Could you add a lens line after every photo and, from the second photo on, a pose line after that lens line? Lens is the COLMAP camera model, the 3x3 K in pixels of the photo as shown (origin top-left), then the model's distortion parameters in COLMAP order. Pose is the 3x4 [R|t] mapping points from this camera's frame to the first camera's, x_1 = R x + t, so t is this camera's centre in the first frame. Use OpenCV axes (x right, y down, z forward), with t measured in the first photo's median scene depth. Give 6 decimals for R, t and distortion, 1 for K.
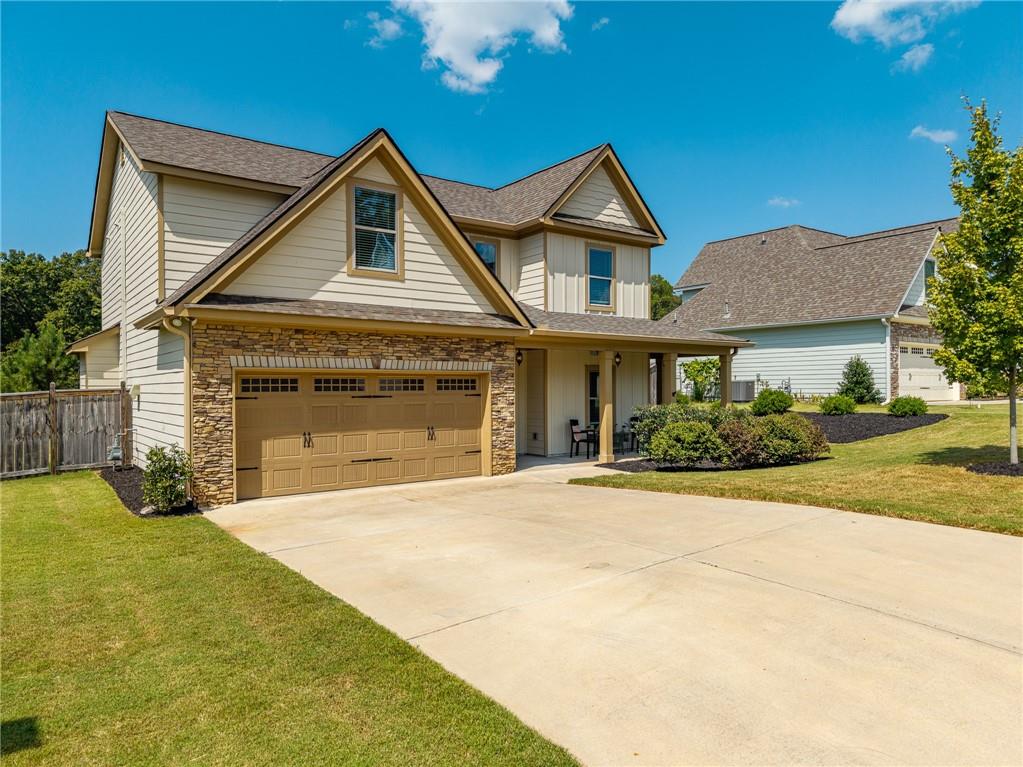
lens RADIAL K [[691.3, 0, 509.7], [0, 691.3, 392.8], [0, 0, 1]] dist [-0.000027, -0.003917]
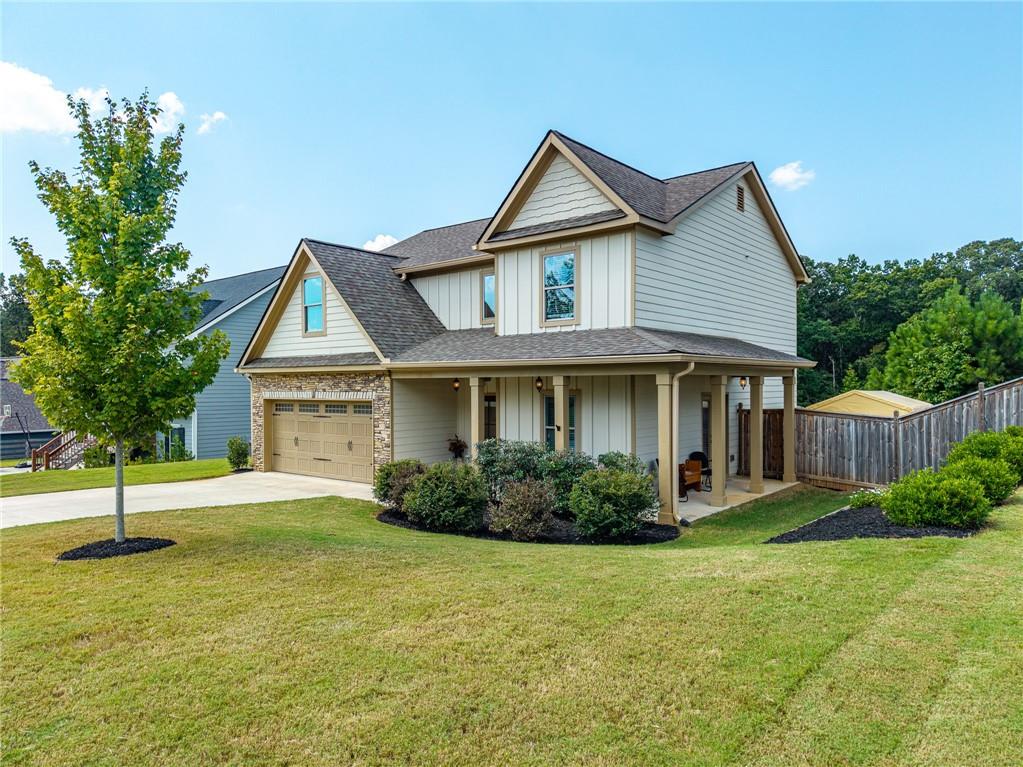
lens RADIAL K [[691.3, 0, 509.3], [0, 691.3, 378.1], [0, 0, 1]] dist [-0.000027, -0.003917]
pose [[0.244796, -0.005256, -0.969560, 1.310260], [-0.001911, 0.999981, -0.005904, -0.067306], [0.969573, 0.003298, 0.244781, 1.013668]]
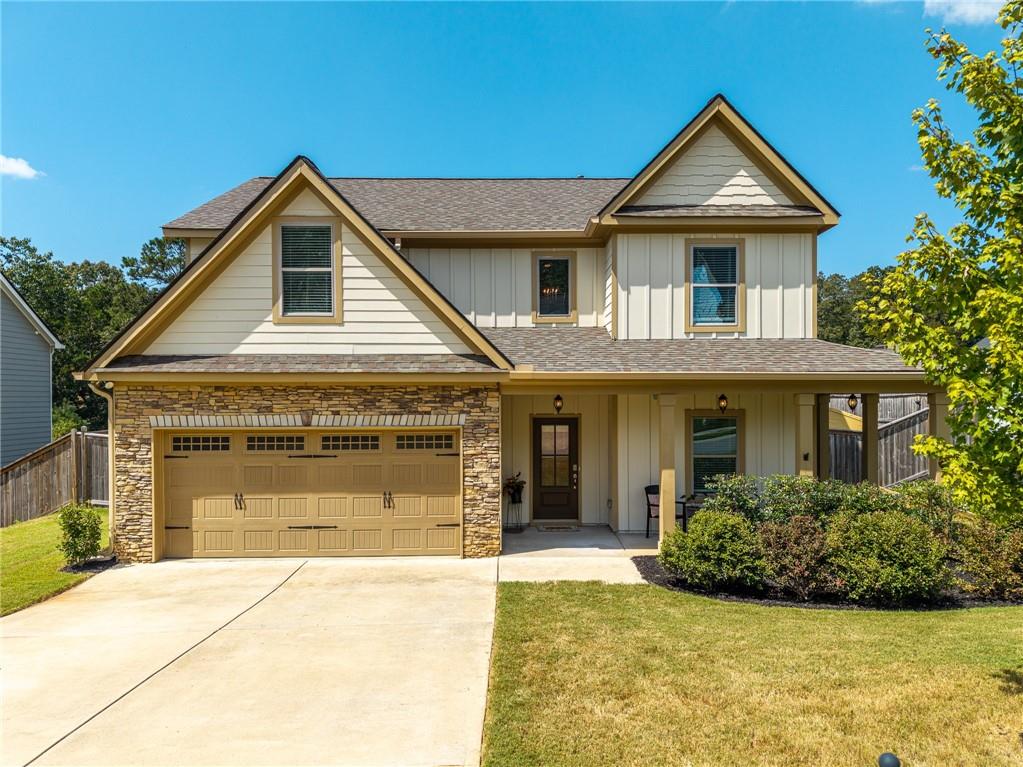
lens RADIAL K [[691.3, 0, 521.3], [0, 691.3, 399.4], [0, 0, 1]] dist [-0.000027, -0.003917]
pose [[0.809586, -0.000138, -0.587001, 0.536815], [-0.002536, 0.999990, -0.003733, -0.064418], [0.586996, 0.004510, 0.809577, 0.428881]]
